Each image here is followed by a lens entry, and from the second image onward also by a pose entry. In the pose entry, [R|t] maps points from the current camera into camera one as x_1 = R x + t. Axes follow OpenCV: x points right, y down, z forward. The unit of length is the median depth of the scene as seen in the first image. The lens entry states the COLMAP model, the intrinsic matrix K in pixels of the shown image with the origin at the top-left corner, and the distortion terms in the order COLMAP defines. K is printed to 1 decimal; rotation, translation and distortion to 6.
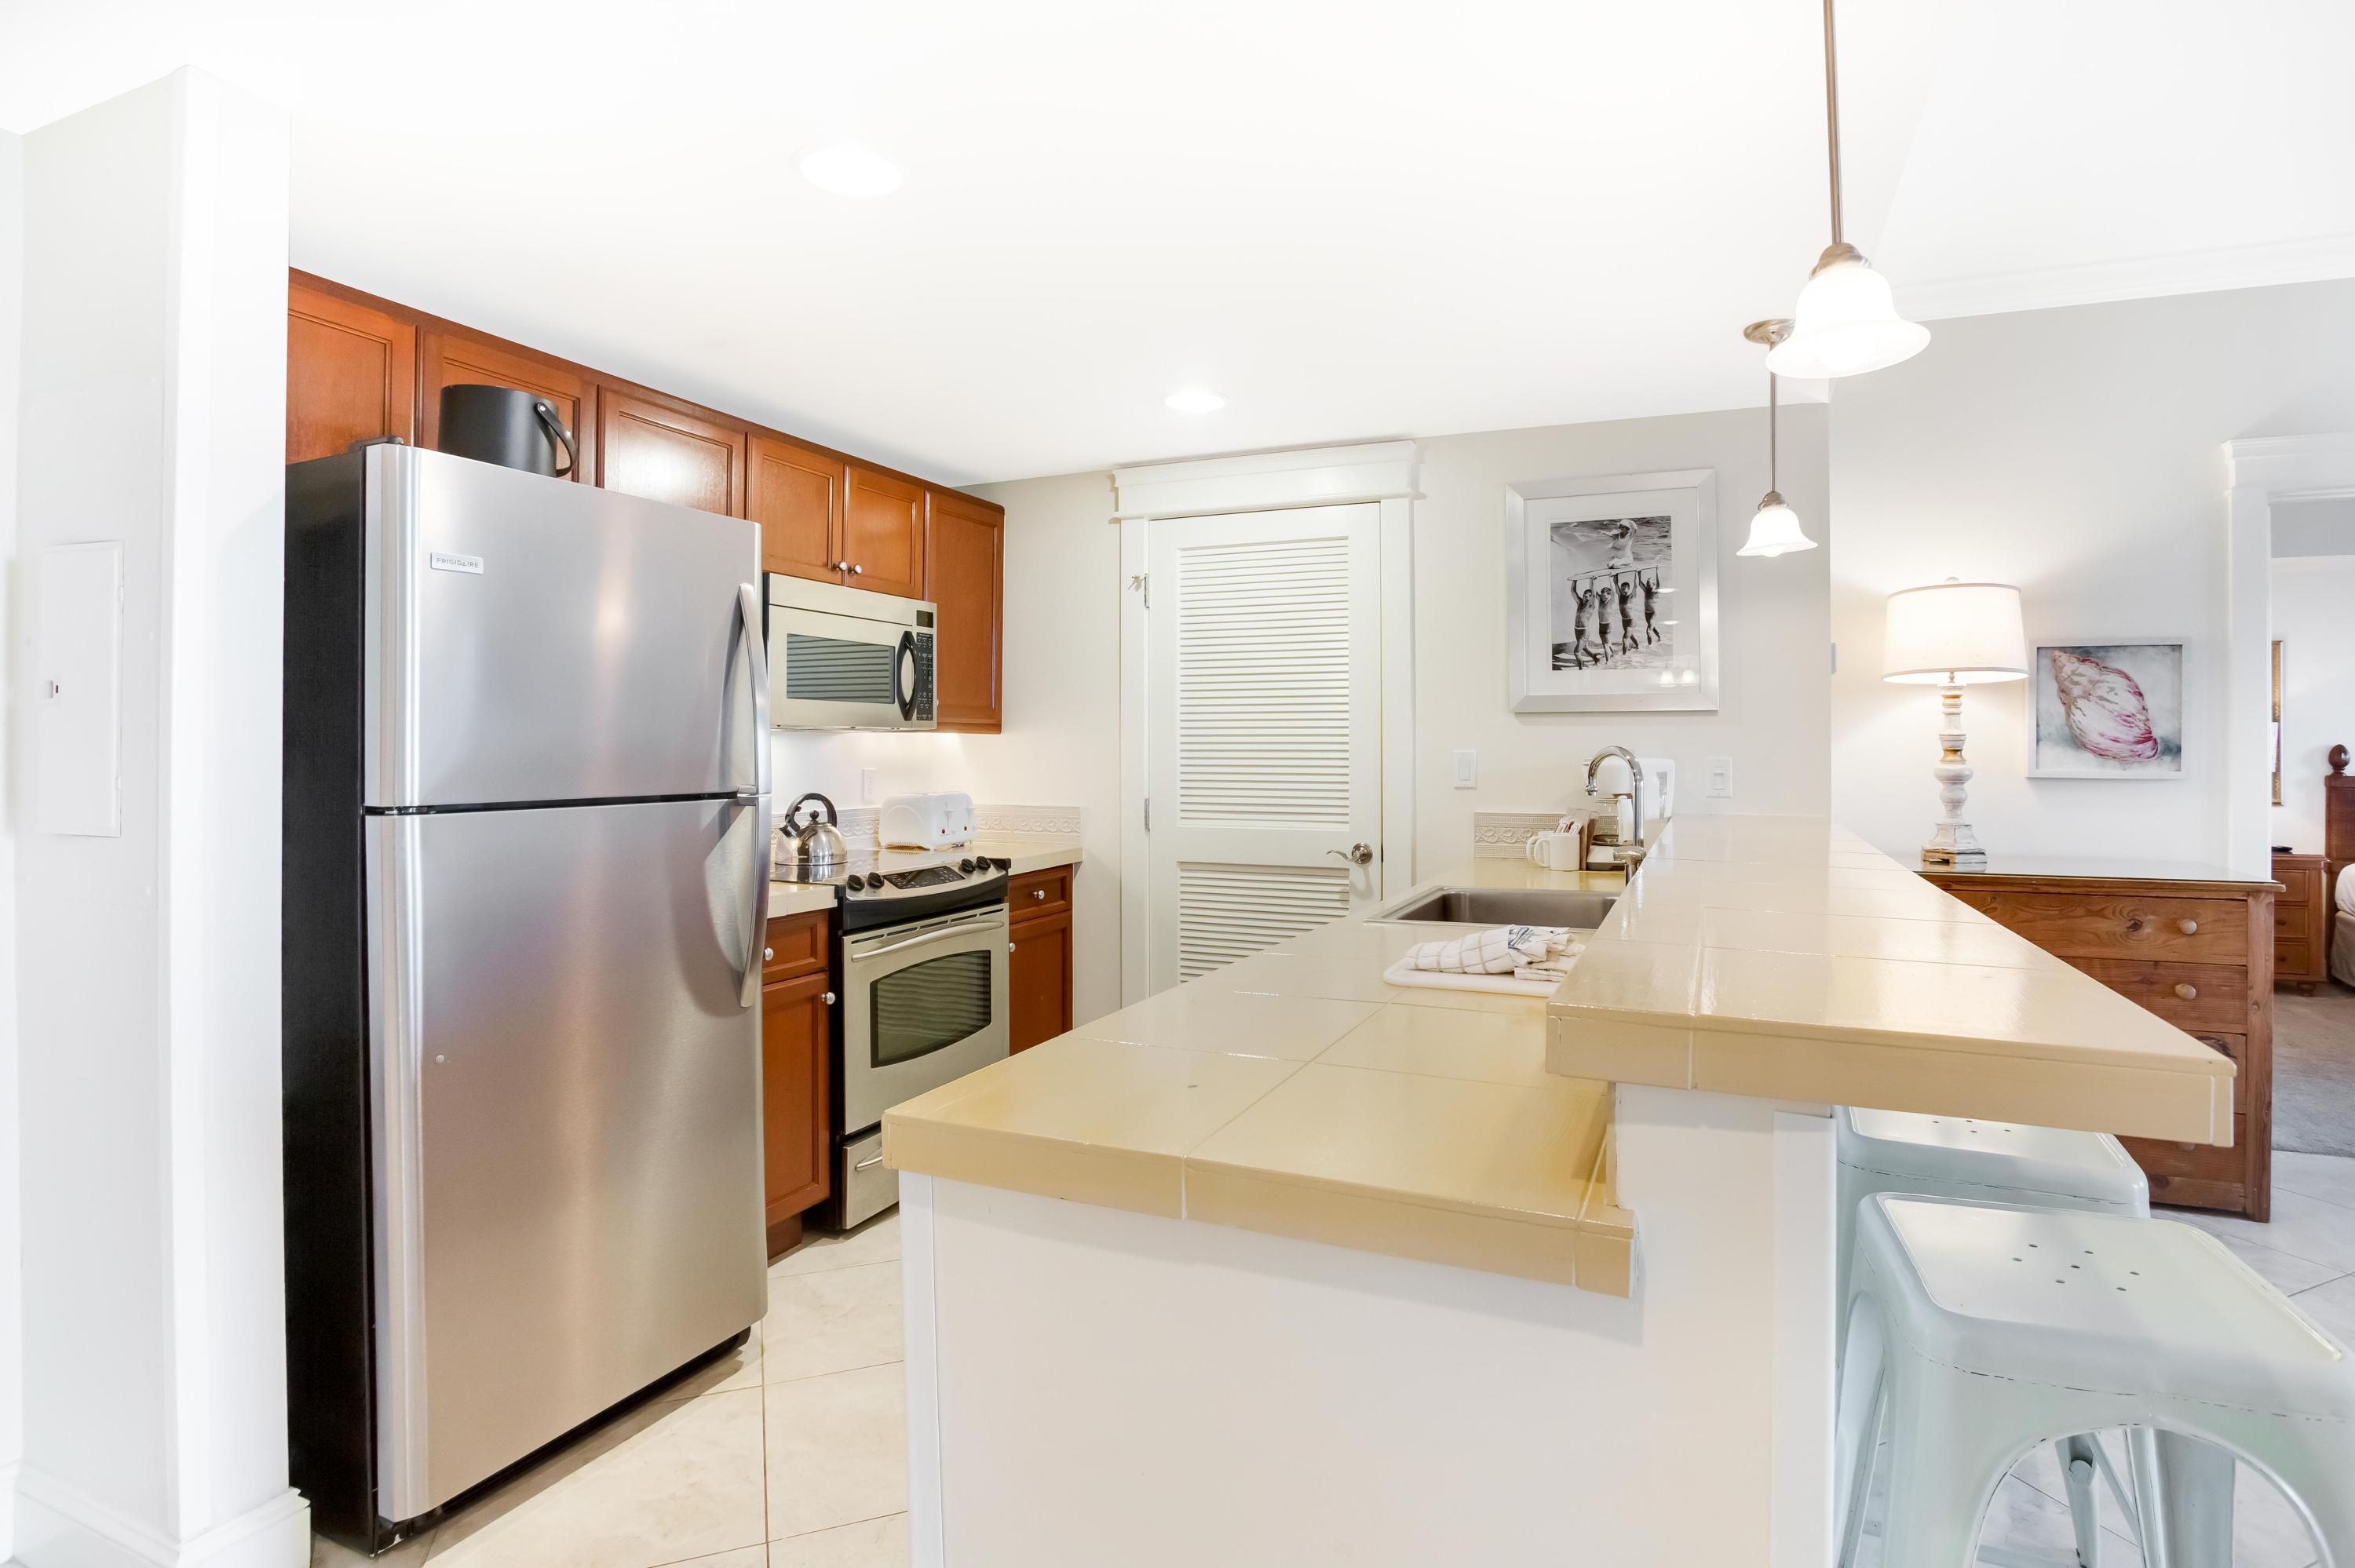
lens RADIAL K [[1183.9, 0, 1197.5], [0, 1183.9, 749.6], [0, 0, 1]] dist [-0.038348, 0.018854]
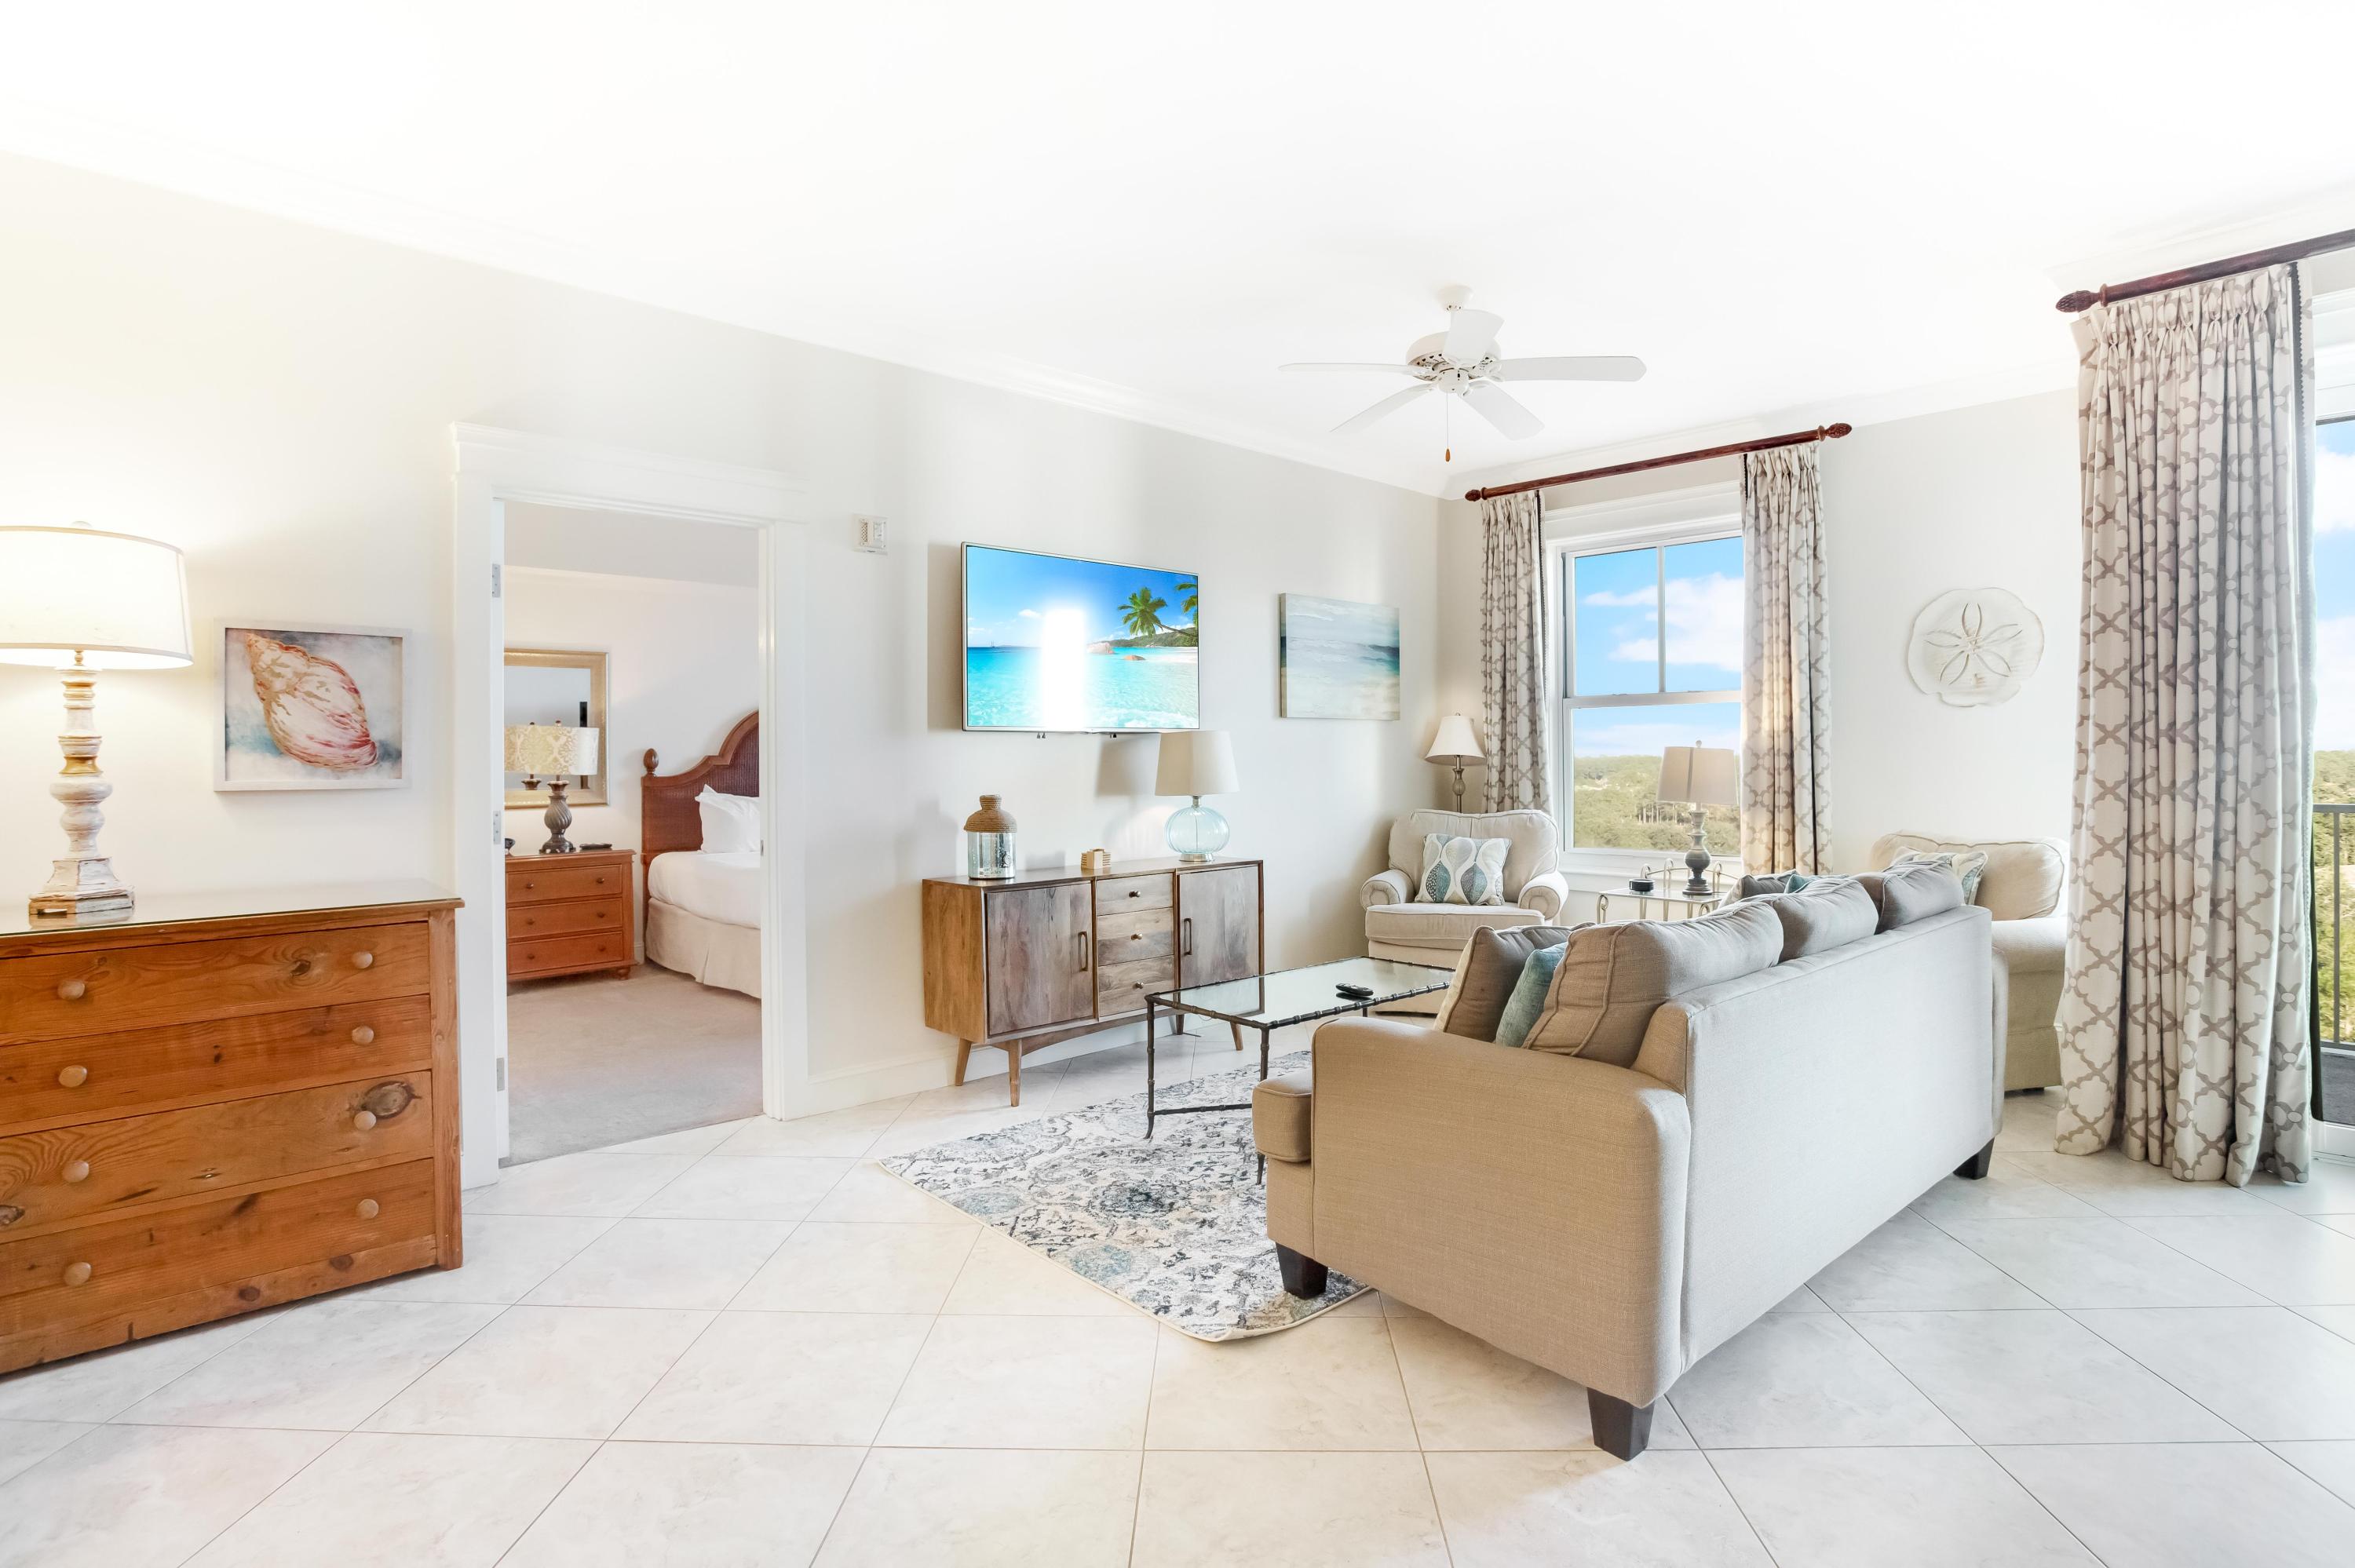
lens RADIAL K [[1183.9, 0, 1197.5], [0, 1183.9, 749.6], [0, 0, 1]] dist [-0.038348, 0.018854]
pose [[0.429451, -0.004440, 0.903079, 0.307257], [0.009764, 0.999952, 0.000272, 0.002019], [-0.903037, 0.008701, 0.429474, 0.063427]]
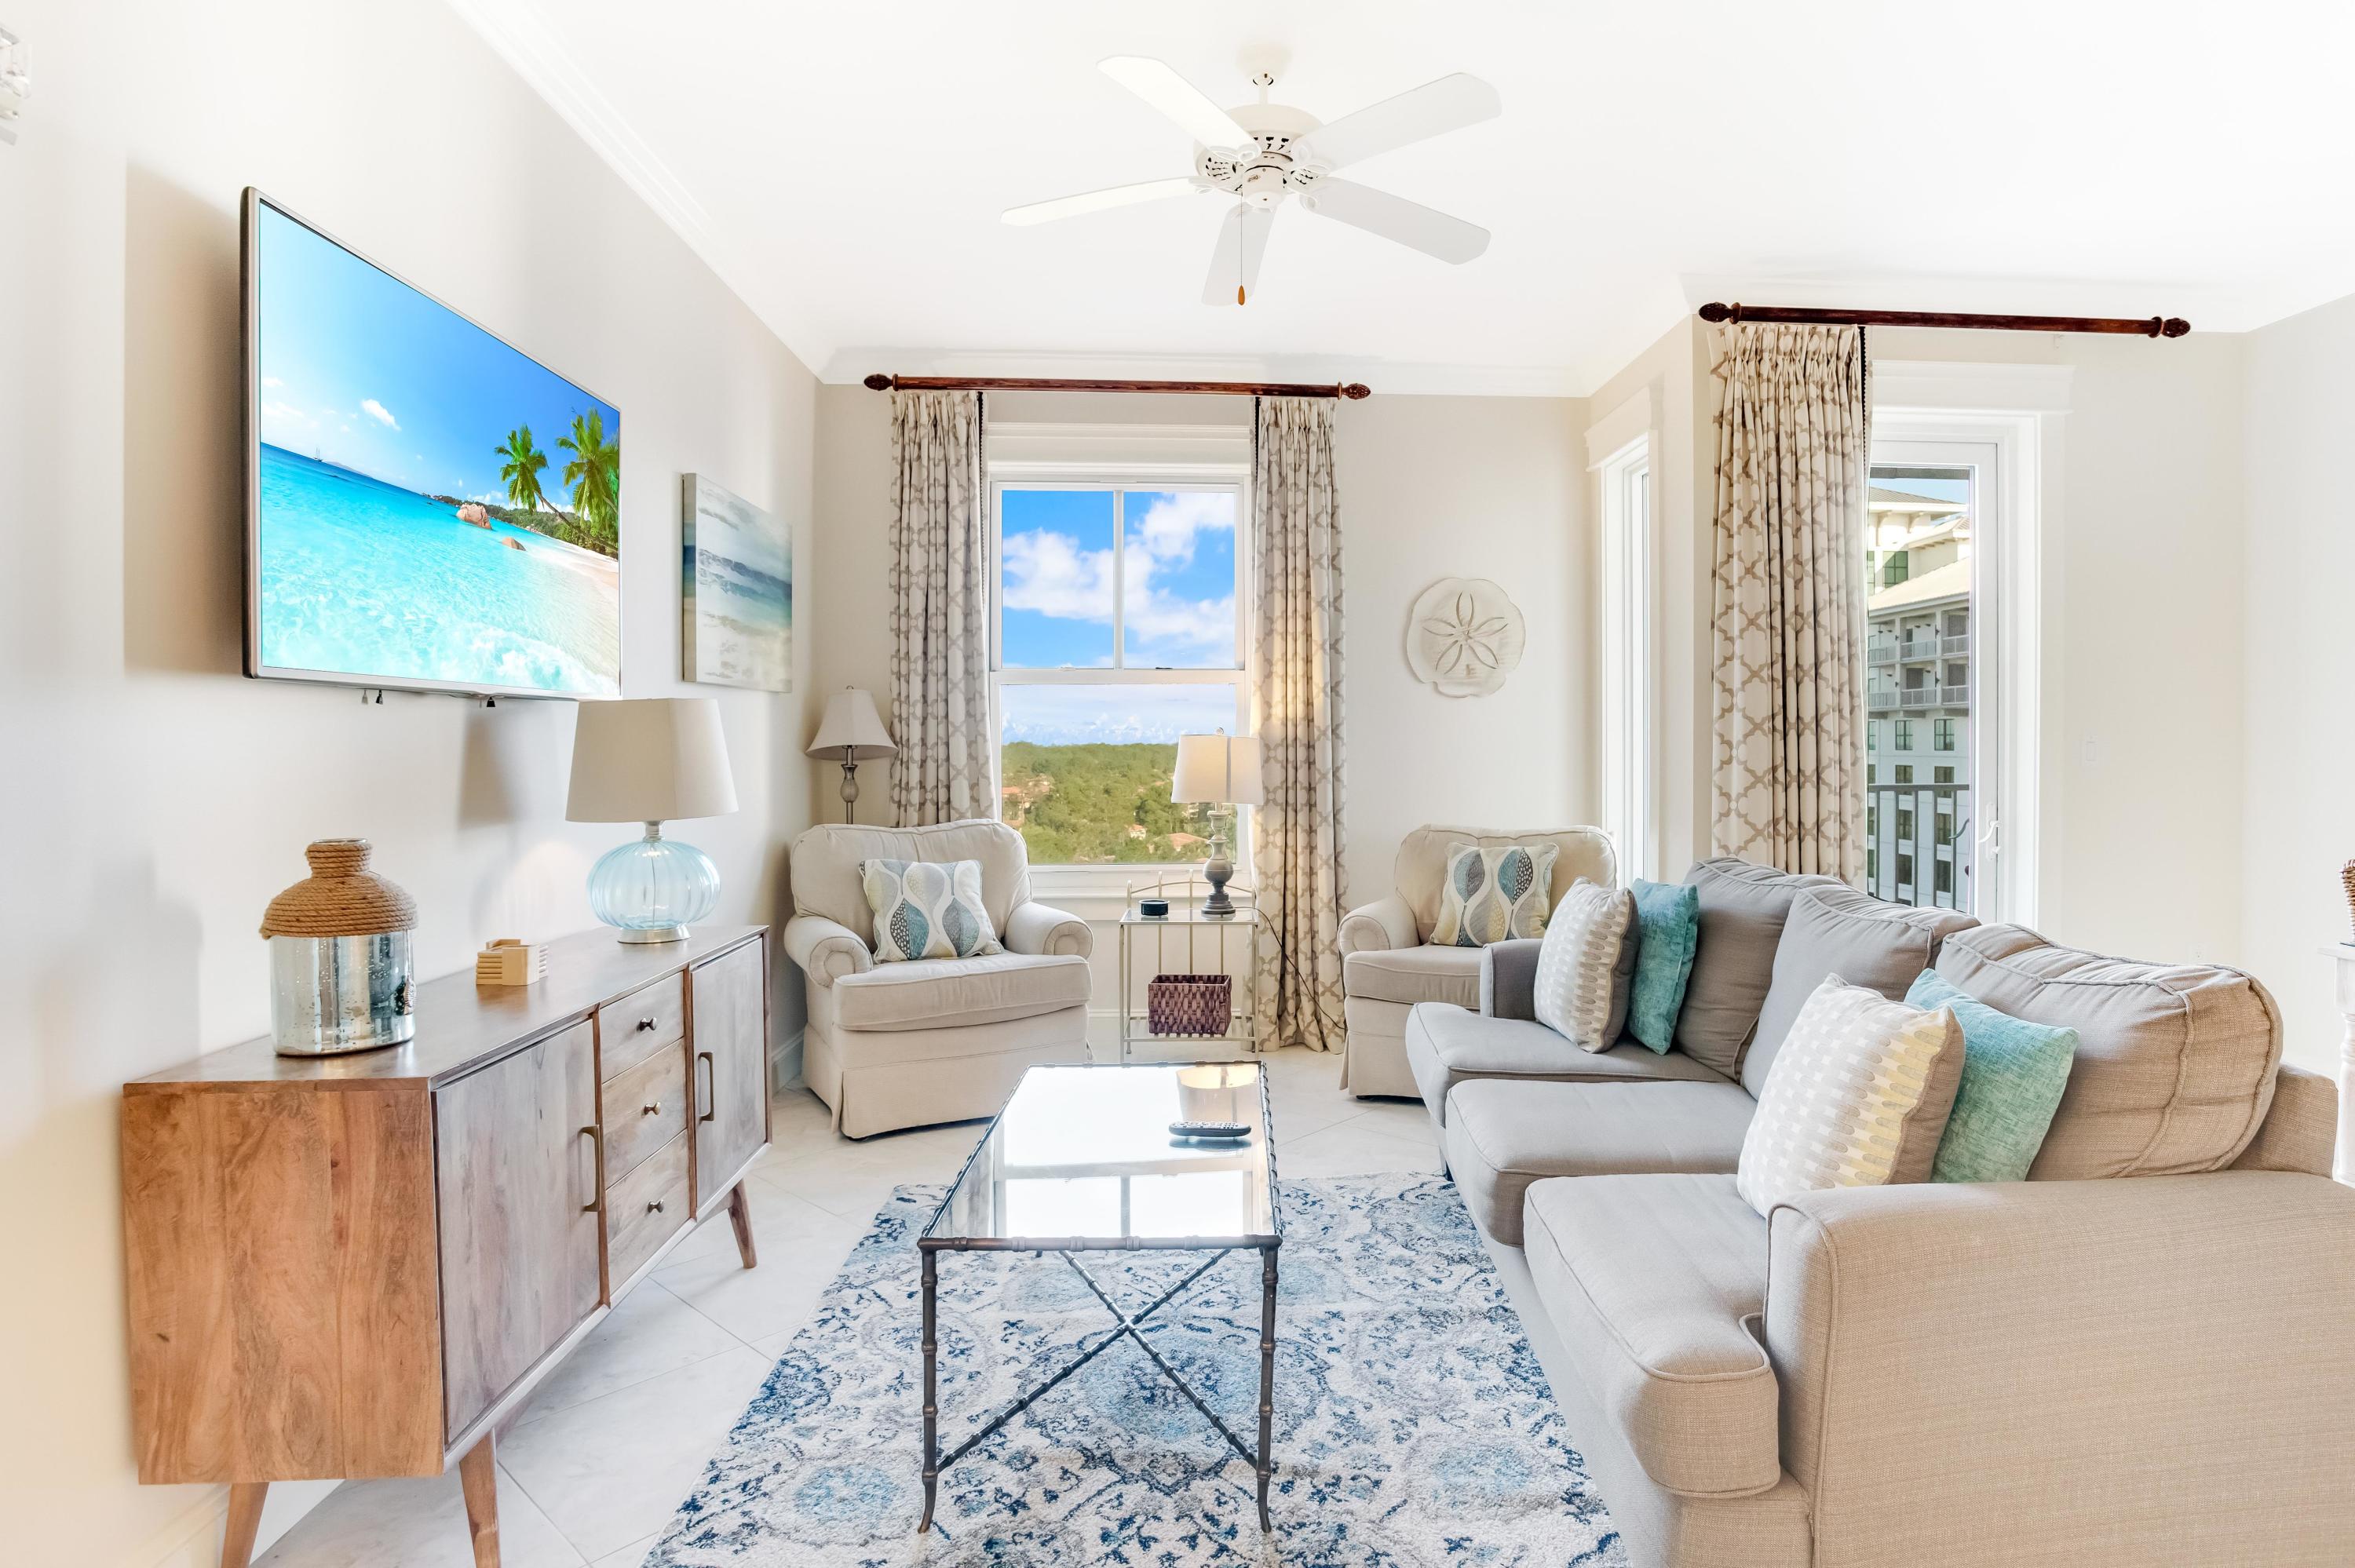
lens RADIAL K [[1270.1, 0, 1272.6], [0, 1270.1, 749.9], [0, 0, 1]] dist [-0.071230, 0.040221]
pose [[-0.428608, -0.010391, 0.903431, 0.695888], [0.001156, 0.999927, 0.012050, 0.003875], [-0.903490, 0.006209, -0.428565, 0.662971]]
